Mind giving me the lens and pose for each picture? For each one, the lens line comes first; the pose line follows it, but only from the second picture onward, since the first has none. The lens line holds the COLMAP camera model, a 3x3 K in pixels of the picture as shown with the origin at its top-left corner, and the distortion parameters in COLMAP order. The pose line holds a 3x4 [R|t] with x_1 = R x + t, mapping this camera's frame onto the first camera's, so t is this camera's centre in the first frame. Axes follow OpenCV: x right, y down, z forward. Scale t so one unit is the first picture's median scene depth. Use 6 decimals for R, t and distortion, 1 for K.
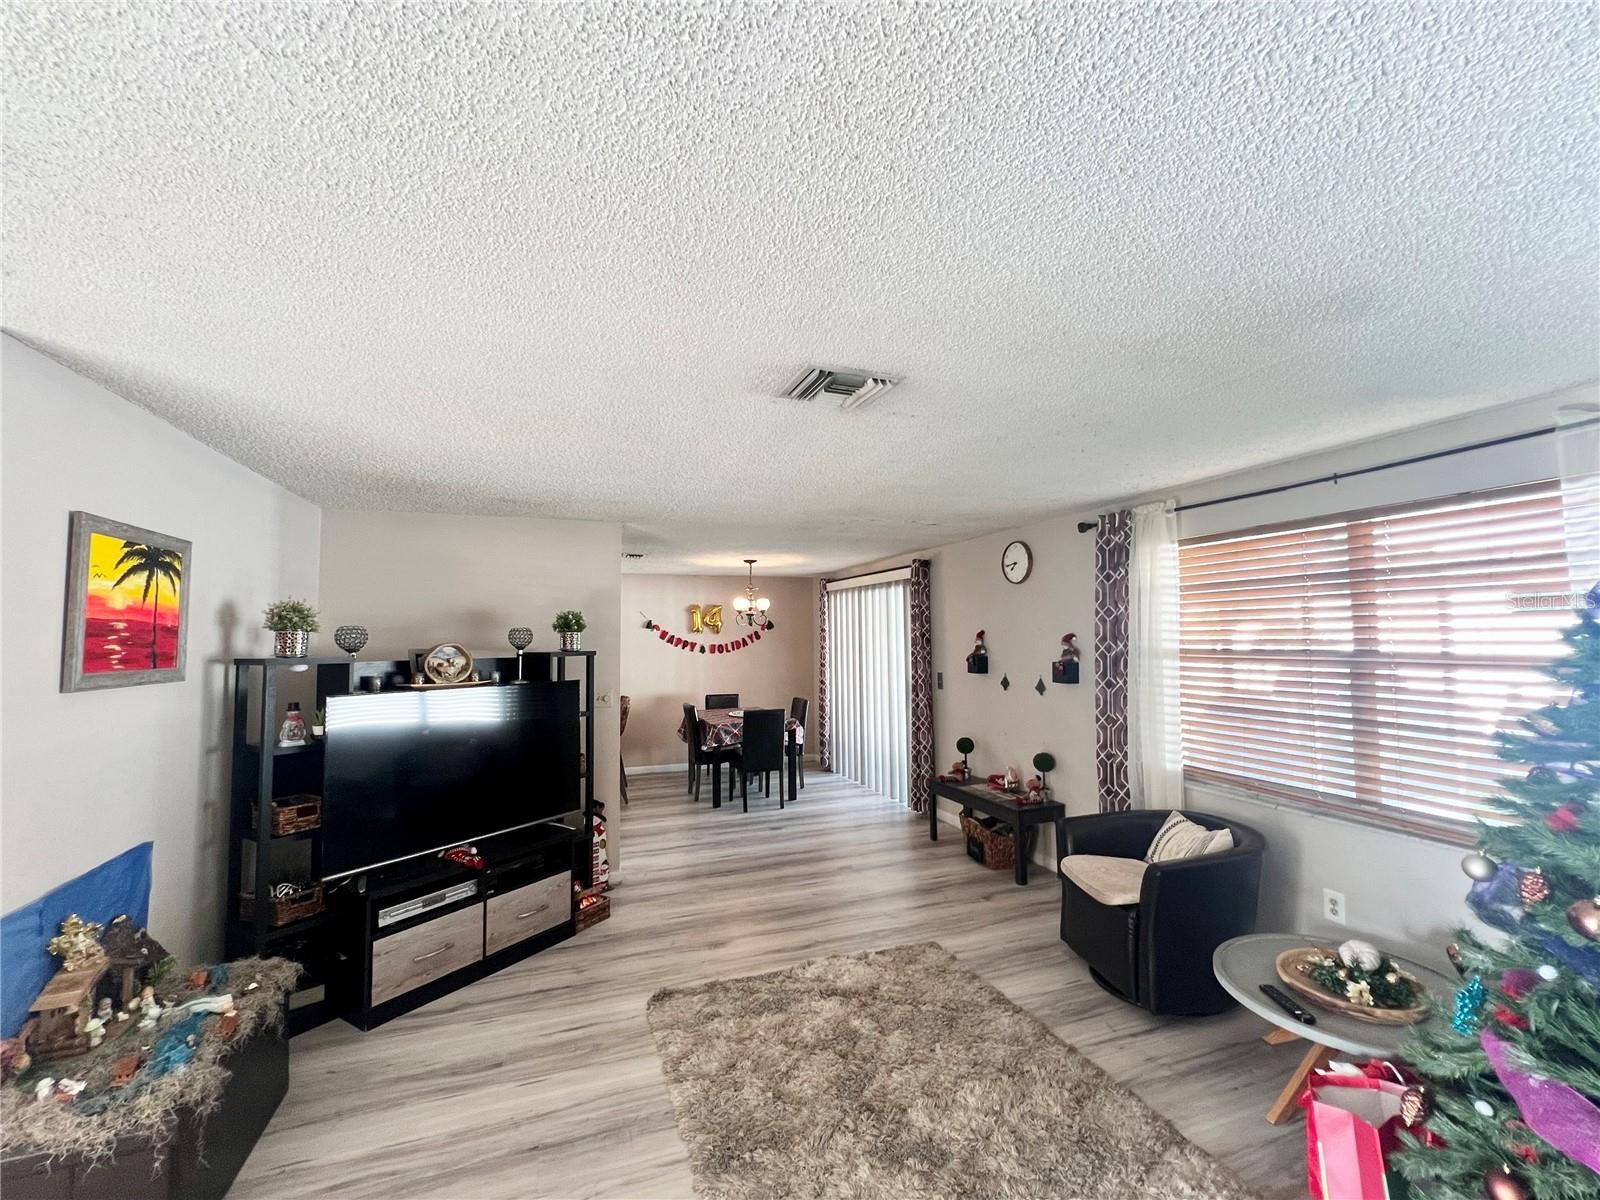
lens RADIAL K [[671.5, 0, 803.3], [0, 671.5, 595.8], [0, 0, 1]] dist [-0.008538, 0.001933]
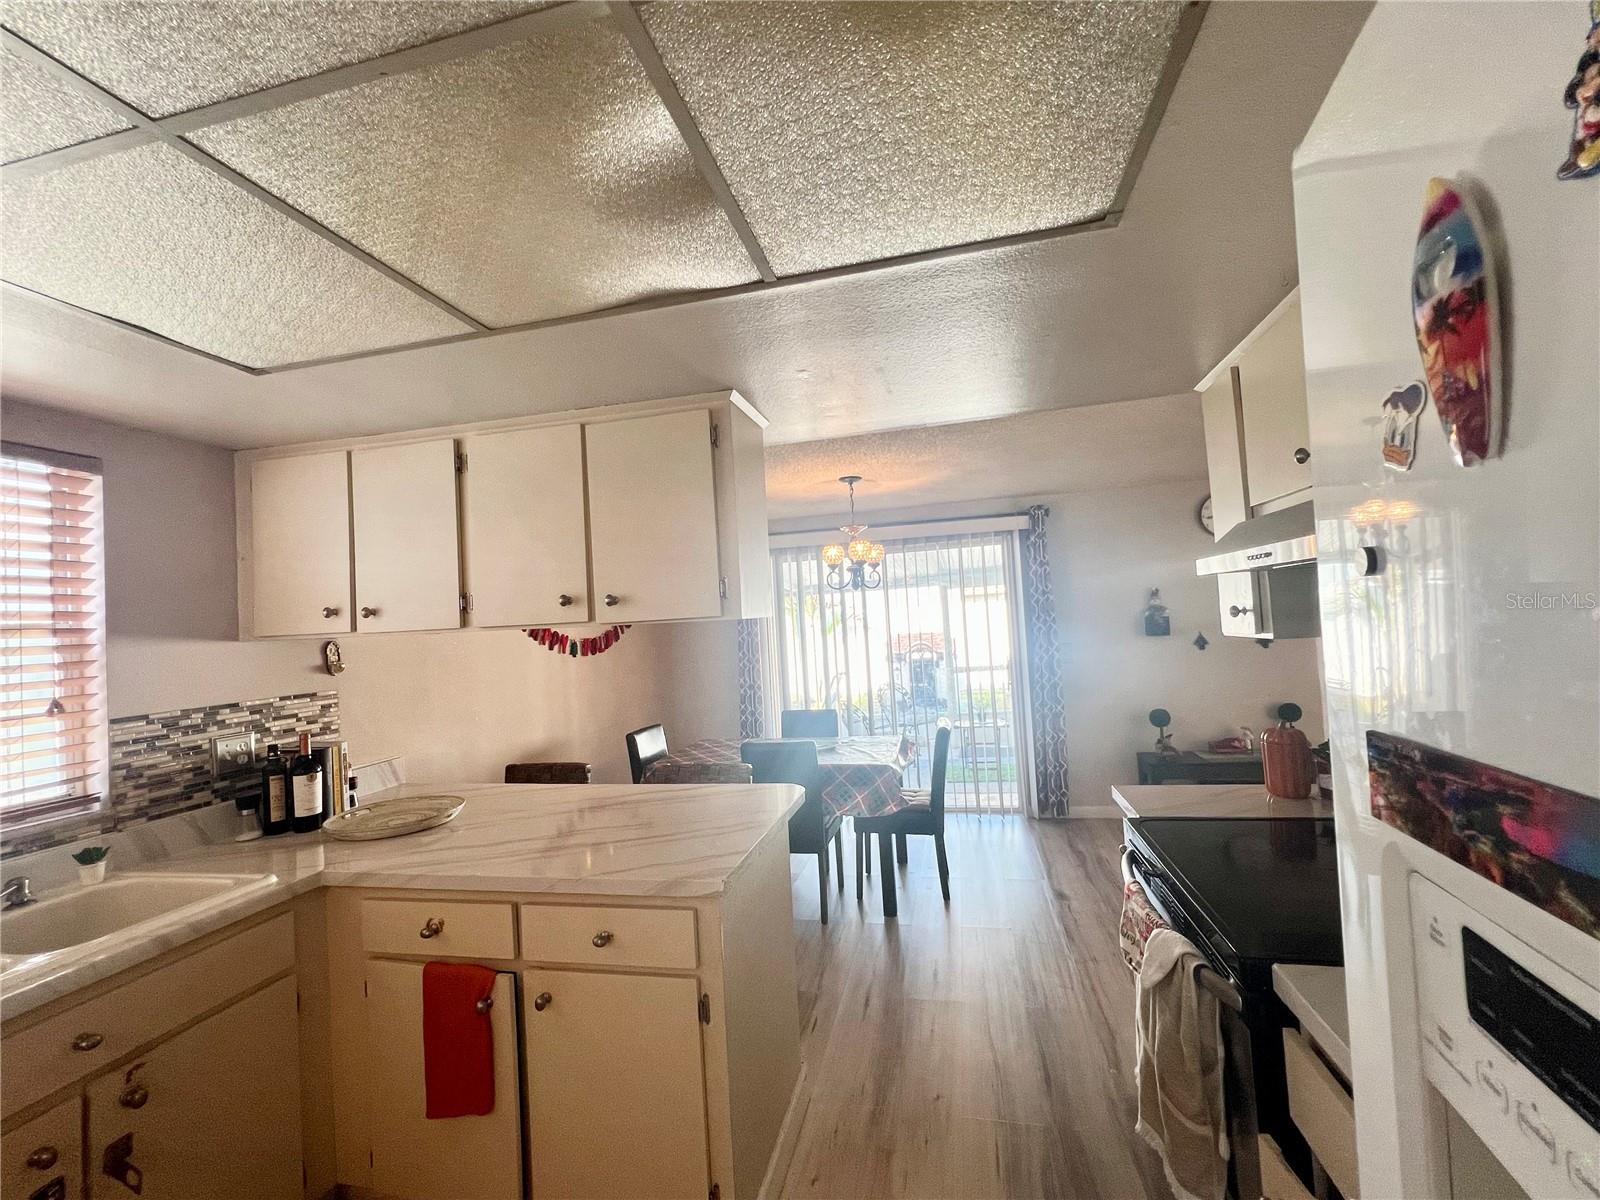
lens RADIAL K [[671.5, 0, 804.6], [0, 671.5, 599.0], [0, 0, 1]] dist [-0.008538, 0.001933]
pose [[0.544946, 0.008303, 0.838430, -0.609039], [0.001394, 0.999941, -0.010808, 0.061135], [-0.838470, 0.007058, 0.544903, 0.736867]]
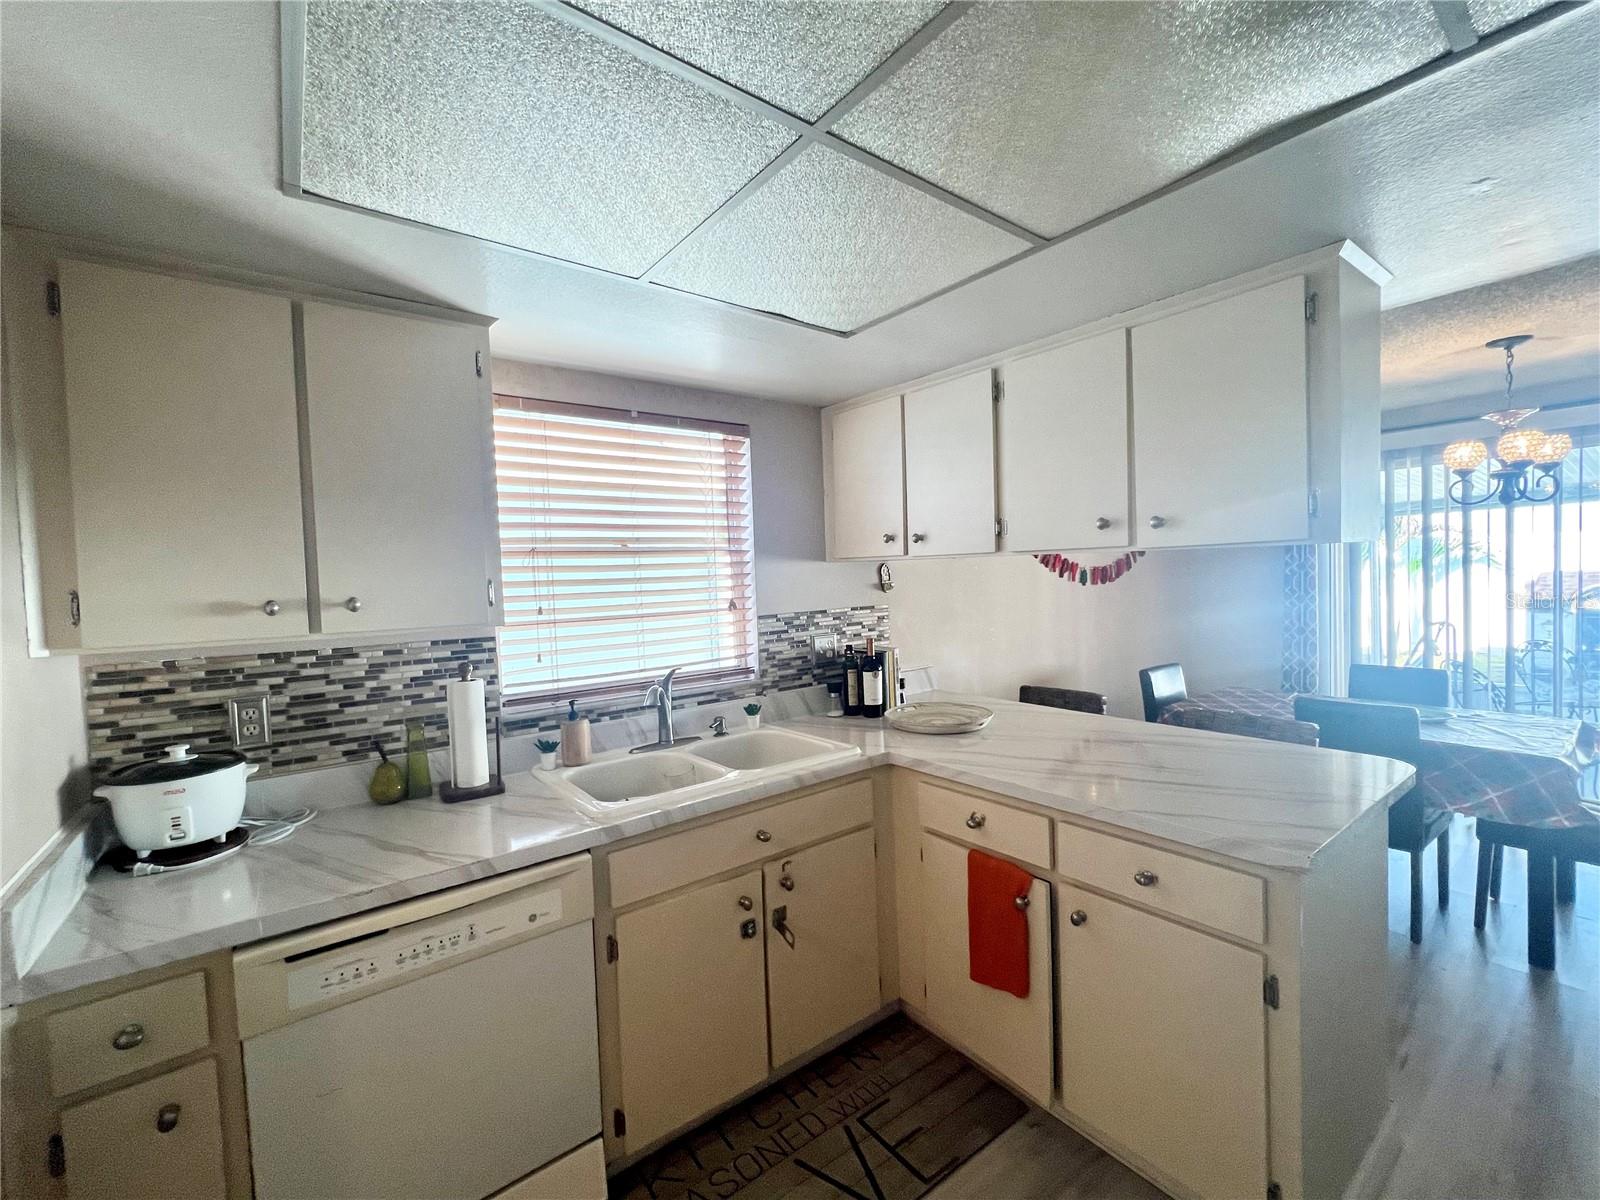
lens RADIAL K [[671.5, 0, 802.4], [0, 671.5, 599.6], [0, 0, 1]] dist [-0.008538, 0.001933]
pose [[0.955894, -0.036134, 0.291481, -0.622313], [0.009909, 0.995806, 0.090951, 0.063372], [-0.293545, -0.084051, 0.952243, 0.754246]]
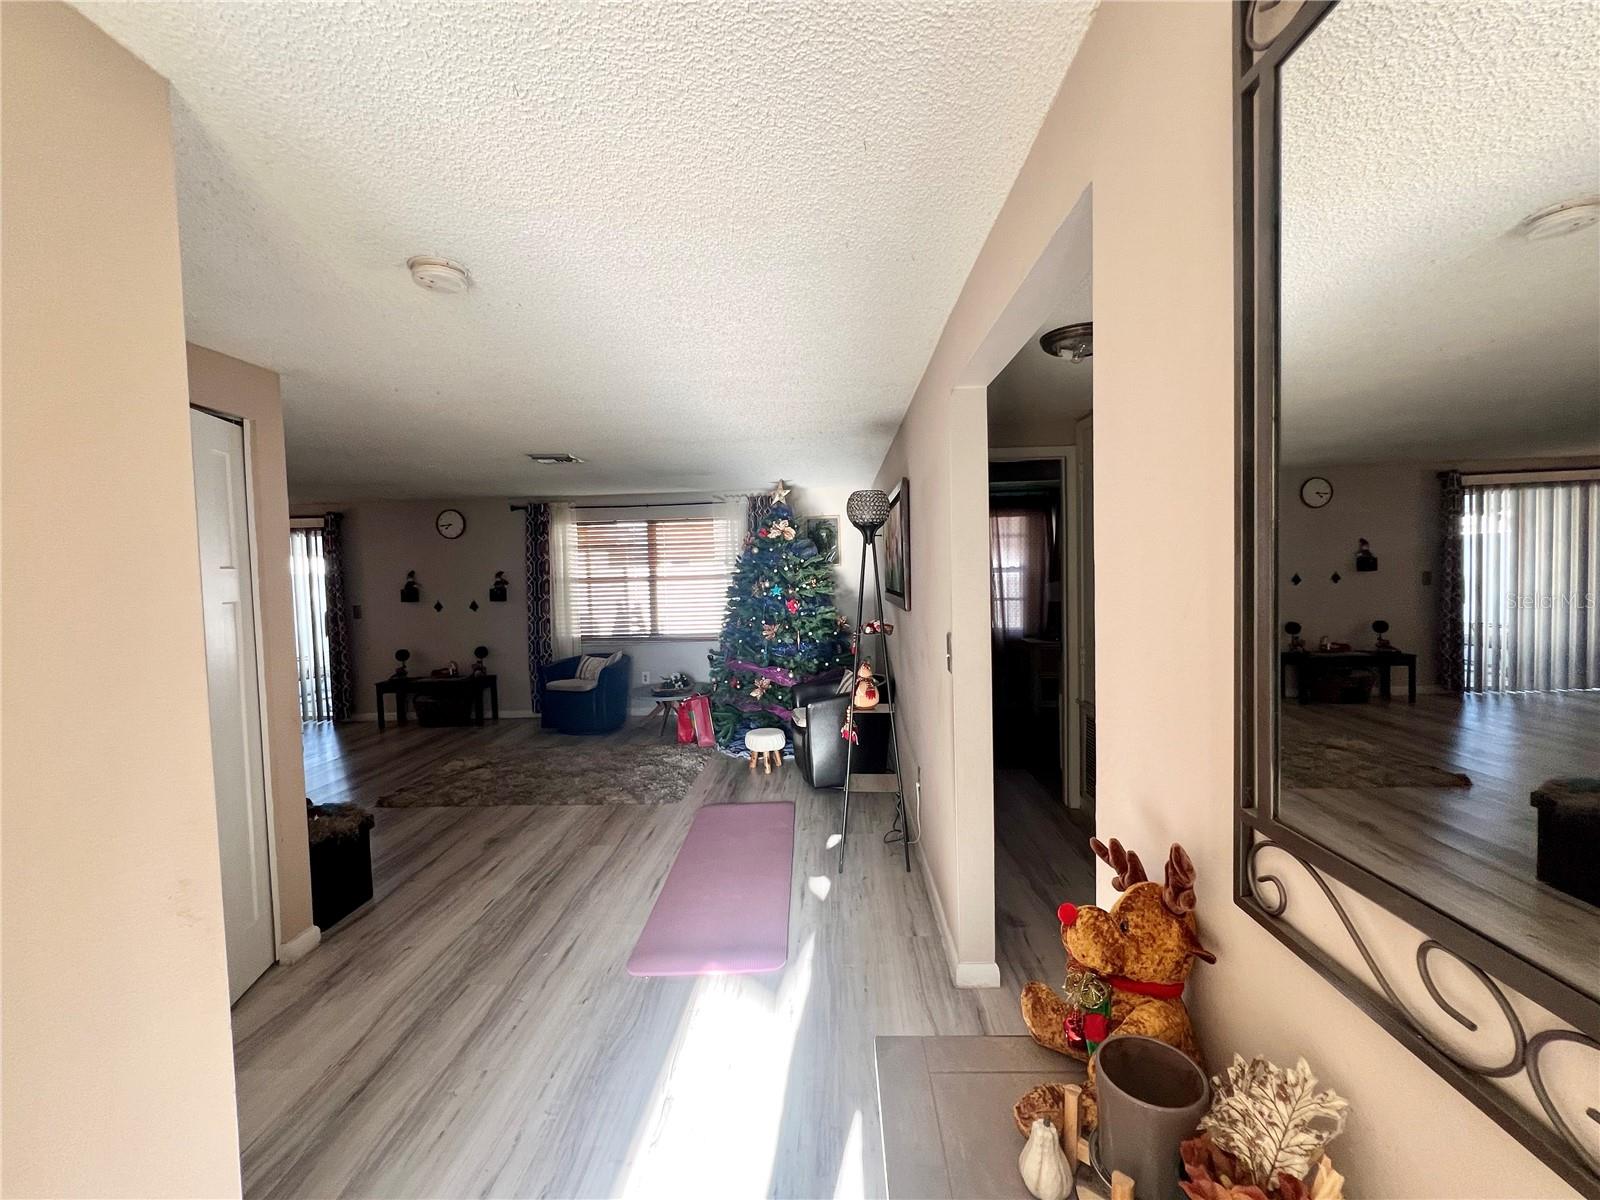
lens RADIAL K [[671.5, 0, 808.1], [0, 671.5, 599.3], [0, 0, 1]] dist [-0.008538, 0.001933]
pose [[0.384327, -0.045699, 0.922065, -0.559284], [-0.033099, 0.997450, 0.063231, -0.002782], [-0.922604, -0.054821, 0.381834, -0.221270]]
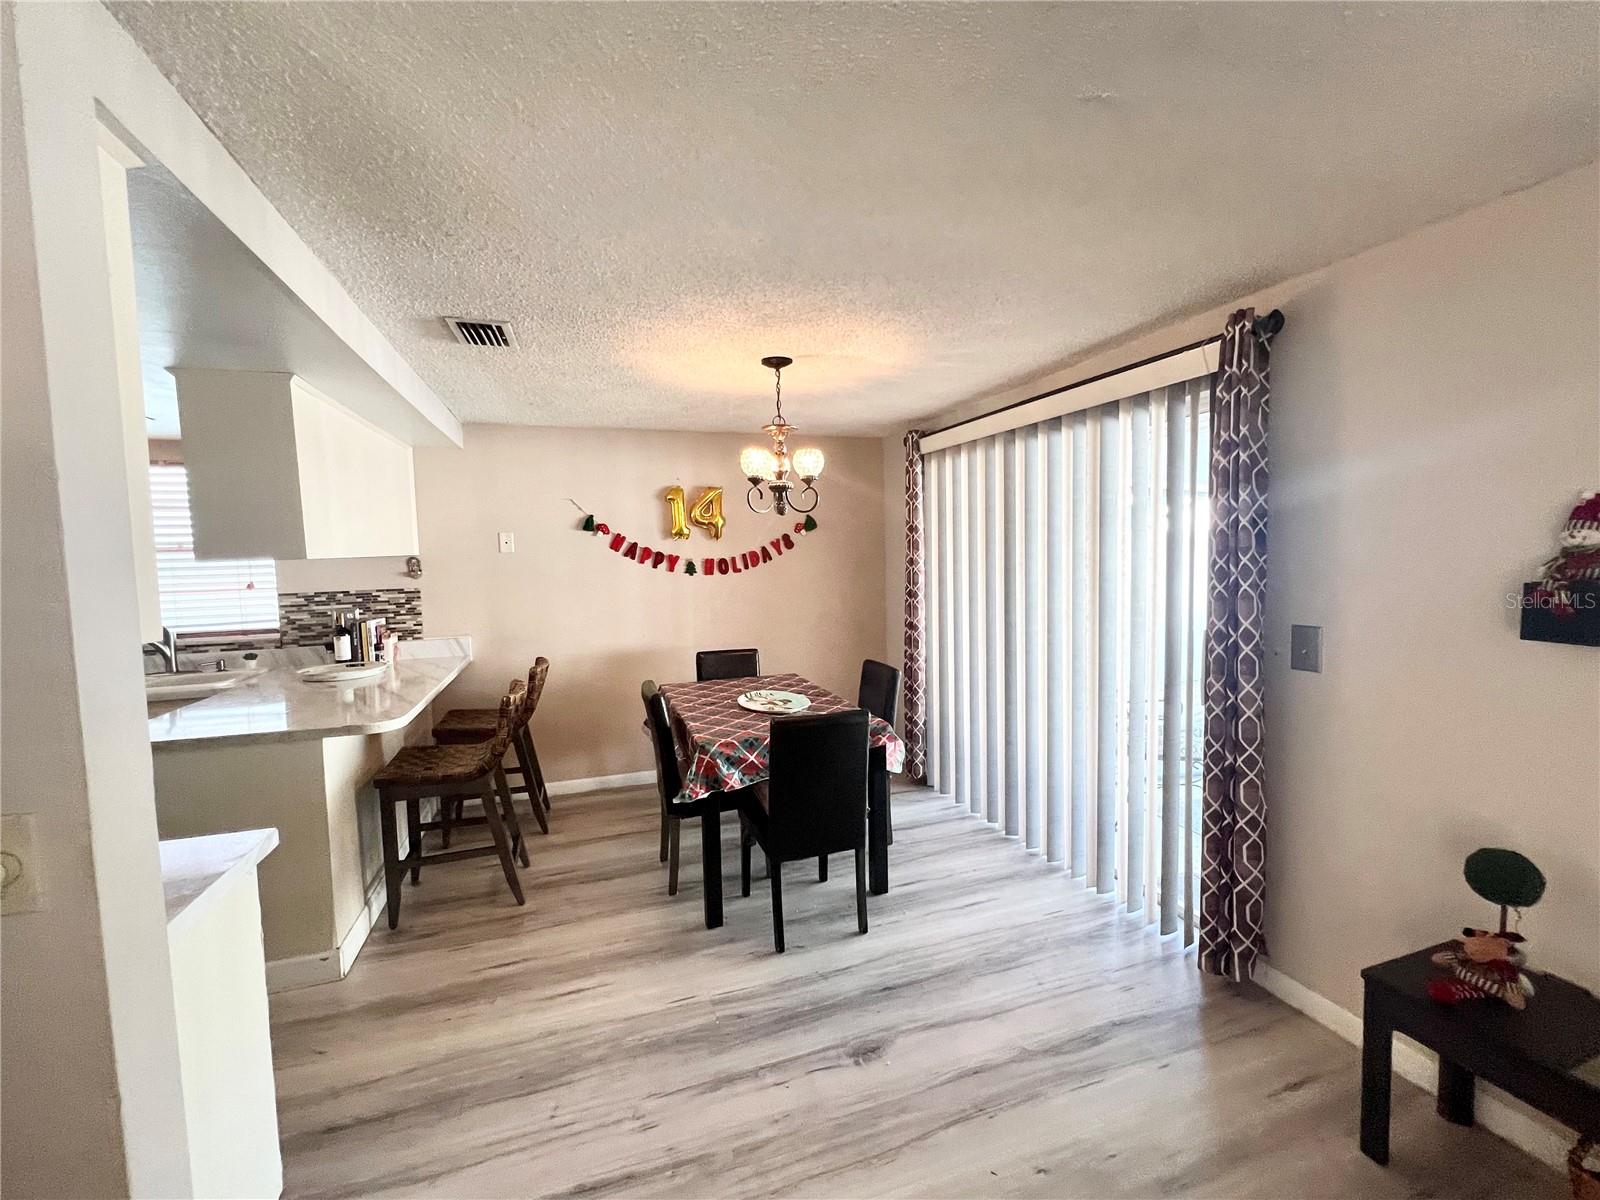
lens RADIAL K [[671.5, 0, 805.6], [0, 671.5, 596.8], [0, 0, 1]] dist [-0.008538, 0.001933]
pose [[0.999663, -0.011186, -0.023418, -0.054251], [0.014092, 0.991693, 0.127852, 0.043487], [0.021793, -0.128139, 0.991517, 0.573821]]
